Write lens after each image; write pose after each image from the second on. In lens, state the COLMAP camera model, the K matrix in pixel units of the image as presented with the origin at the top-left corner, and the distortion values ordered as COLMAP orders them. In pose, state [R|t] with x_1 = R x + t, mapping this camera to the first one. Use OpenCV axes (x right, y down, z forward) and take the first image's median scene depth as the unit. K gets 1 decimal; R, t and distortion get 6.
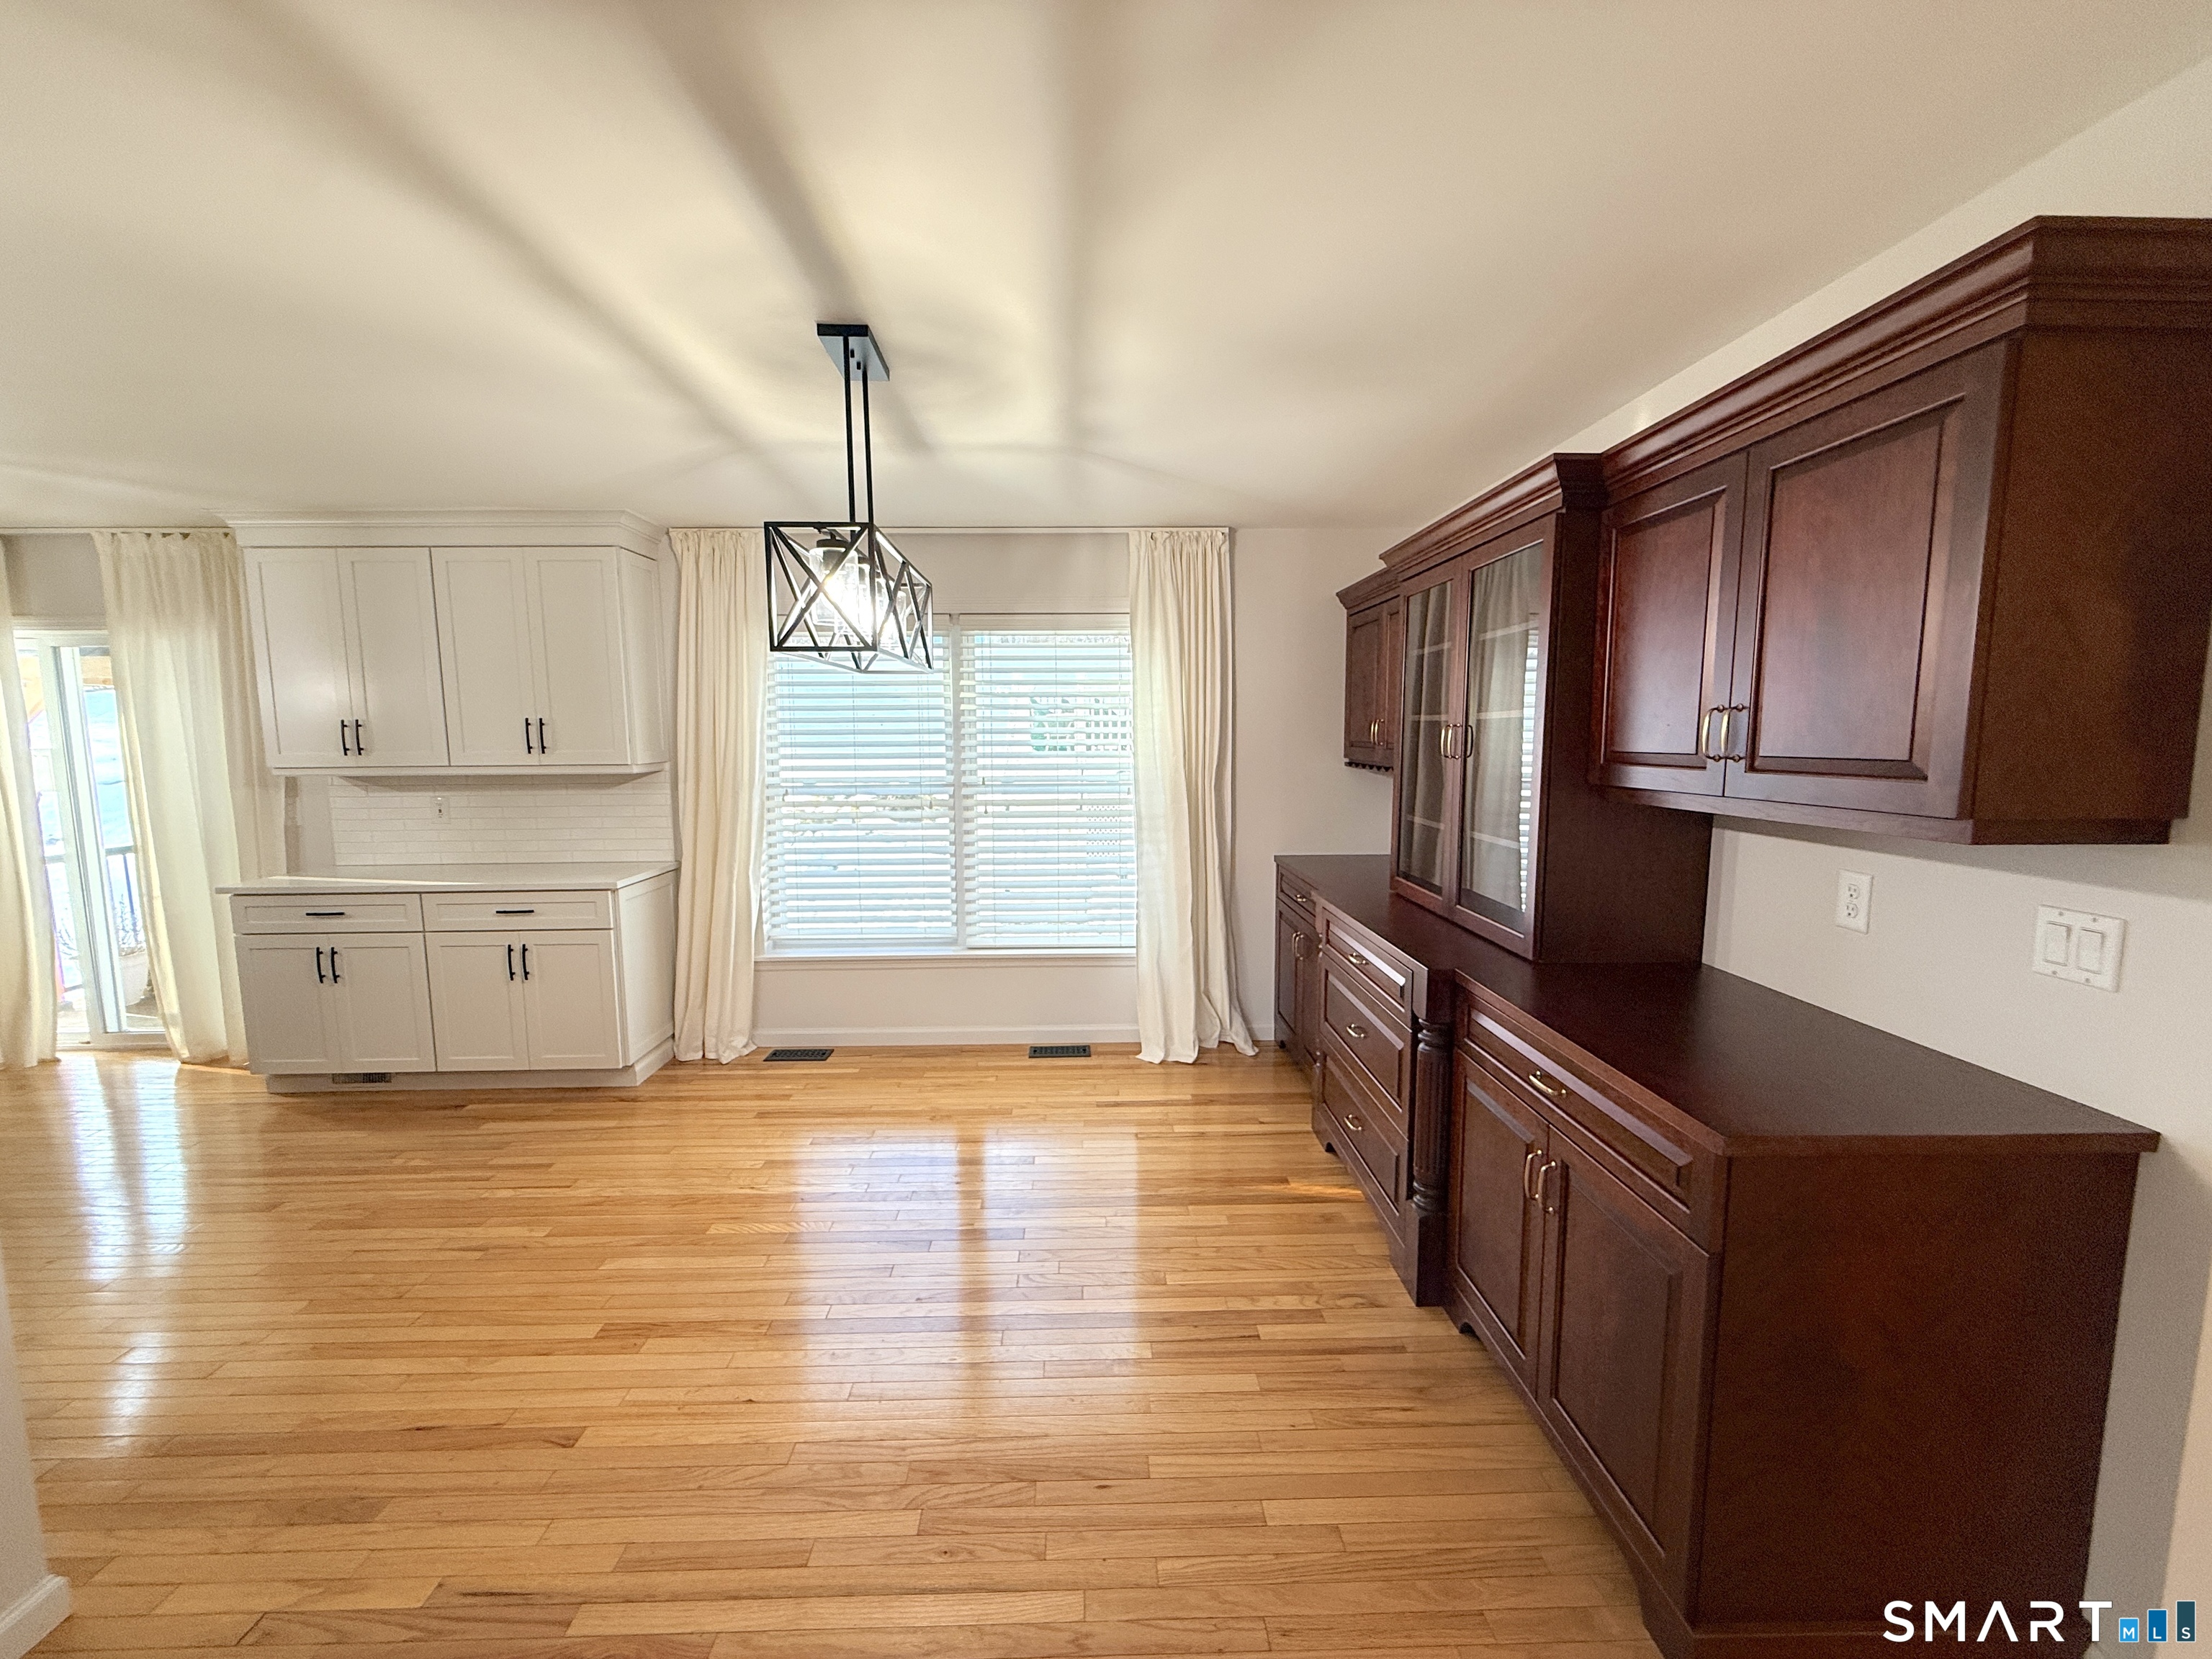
lens RADIAL K [[879.0, 0, 1099.2], [0, 879.0, 826.3], [0, 0, 1]] dist [-0.000661, 0.000046]
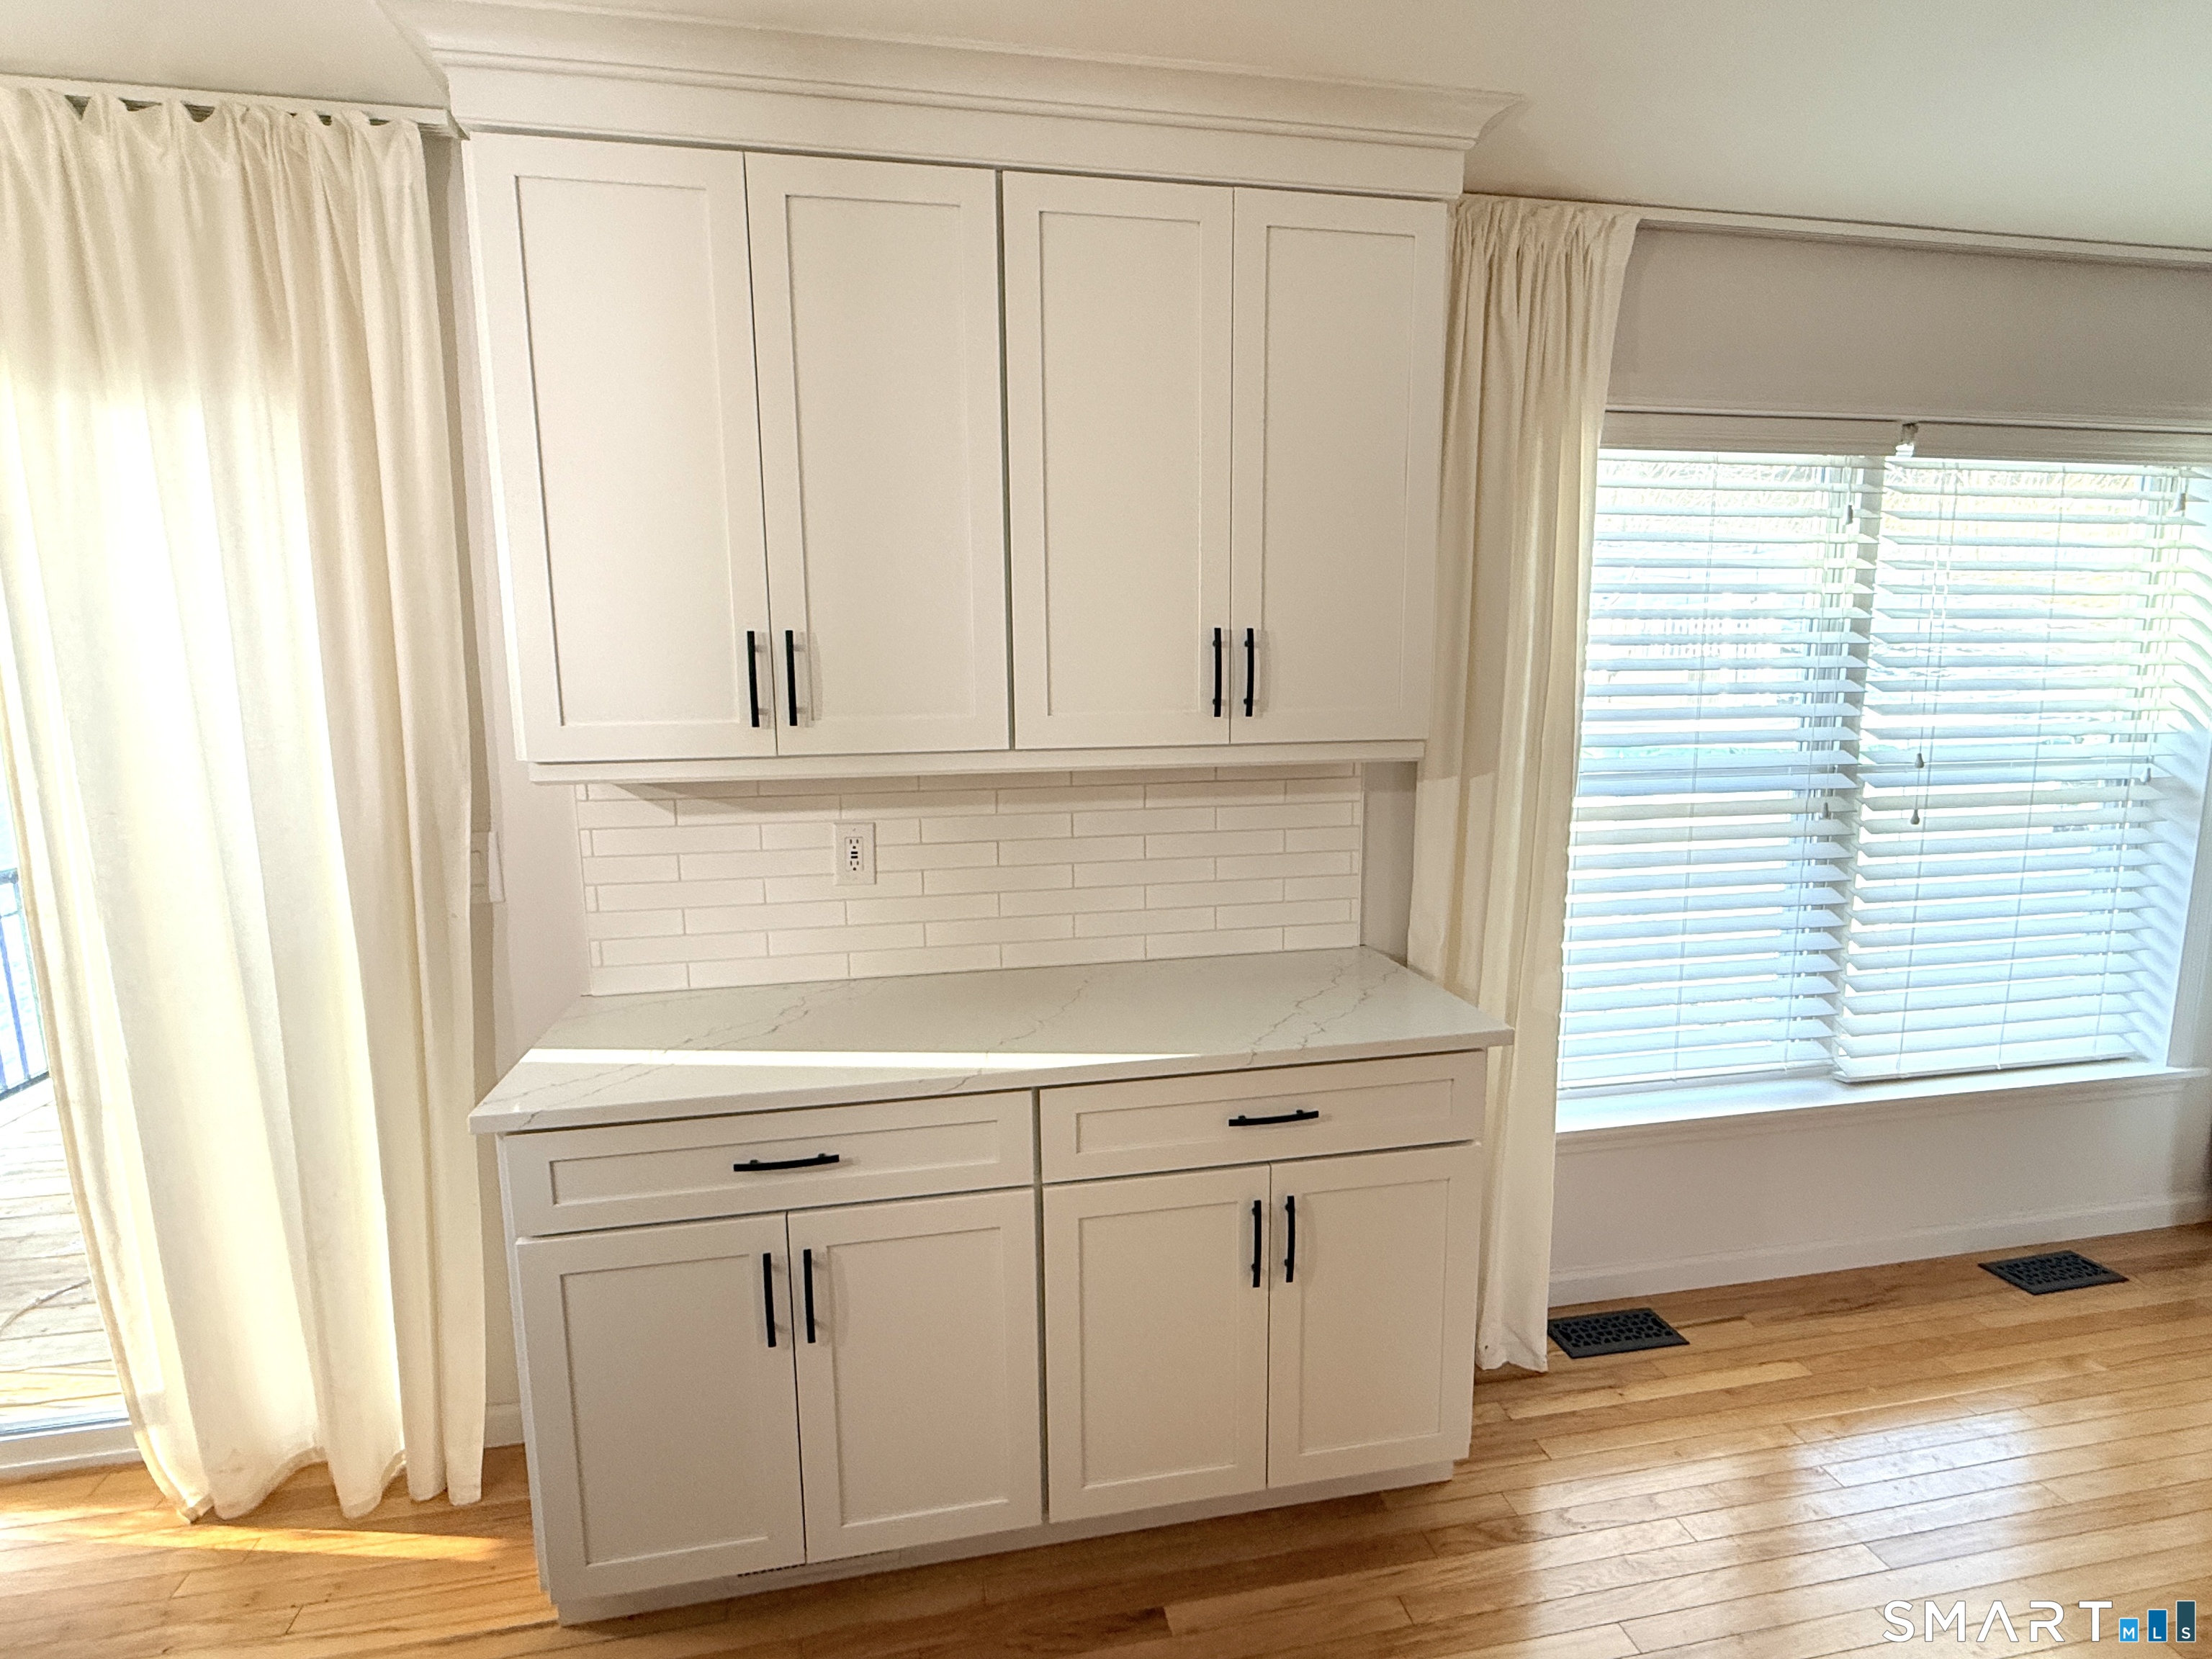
lens RADIAL K [[1077.0, 0, 1092.9], [0, 1077.0, 824.3], [0, 0, 1]] dist [-0.000114, -0.000315]
pose [[0.985603, -0.026785, 0.166940, -0.790544], [0.021279, 0.999172, 0.034686, -0.051528], [-0.167731, -0.030634, 0.985357, 0.516941]]
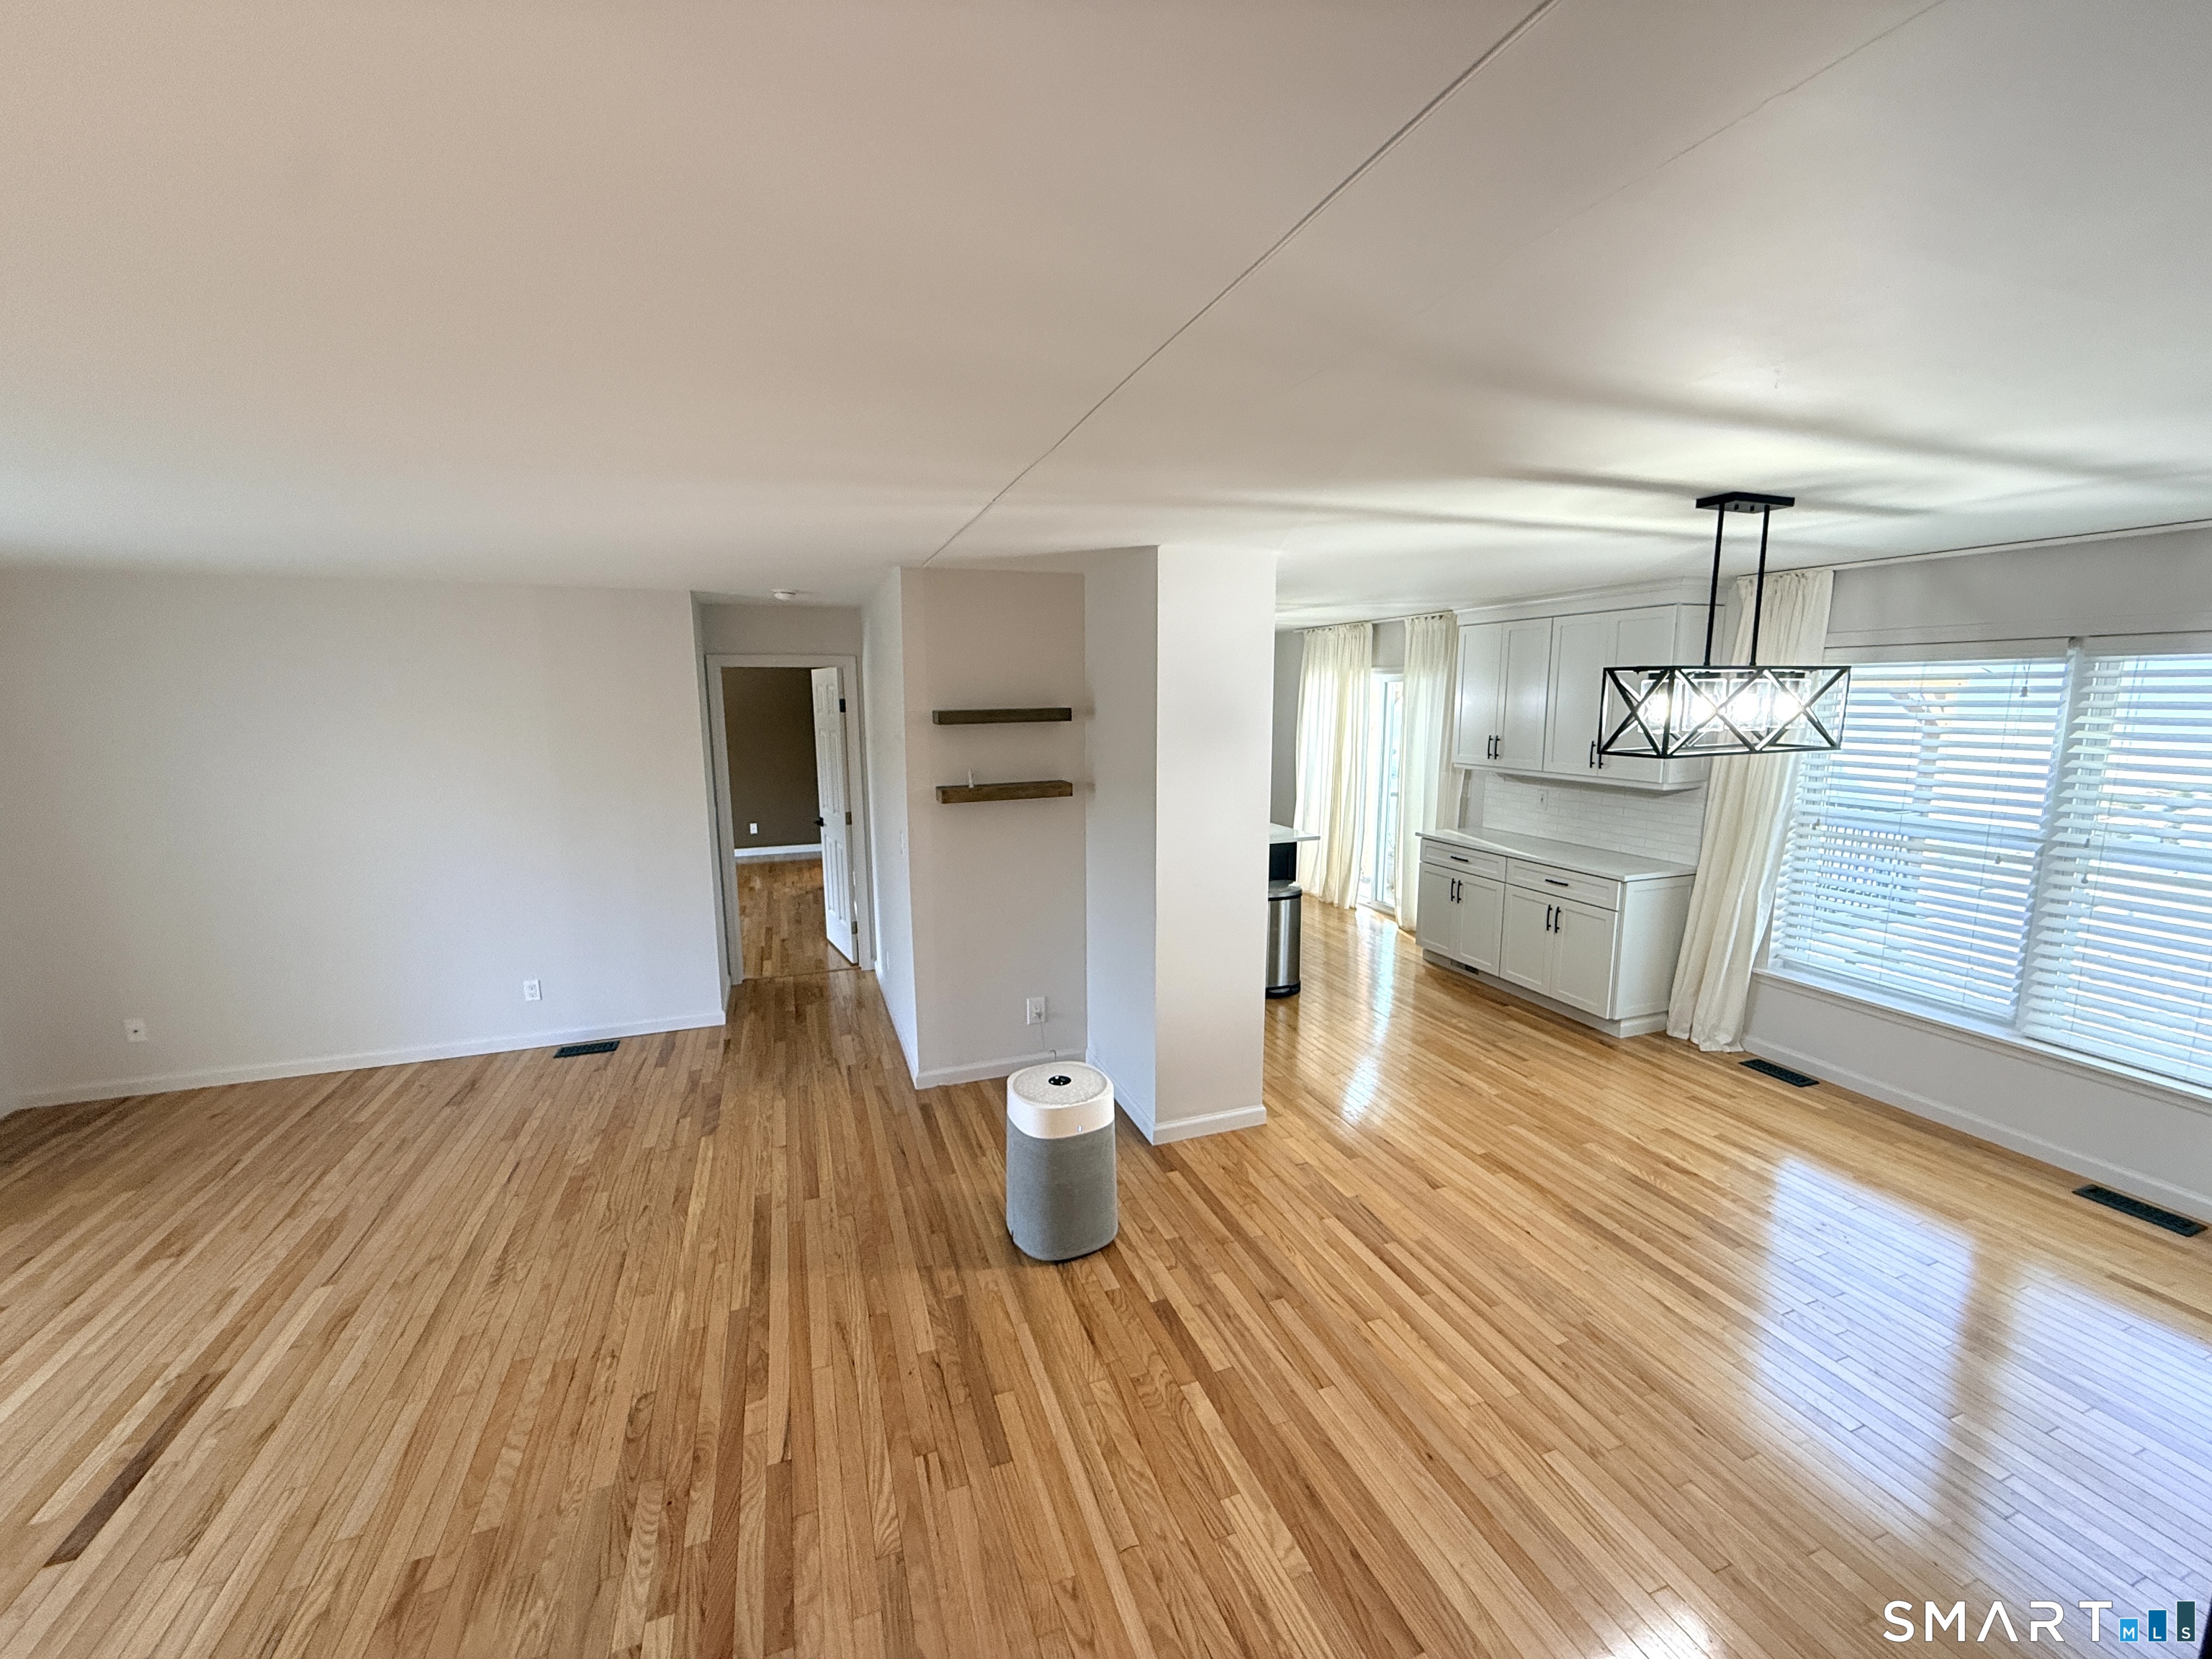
lens RADIAL K [[879.0, 0, 1096.9], [0, 879.0, 828.5], [0, 0, 1]] dist [-0.000661, 0.000046]
pose [[0.318008, 0.151169, -0.935959, 0.368749], [-0.097841, 0.987168, 0.126197, -0.086463], [0.943026, 0.051444, 0.328718, -0.133995]]
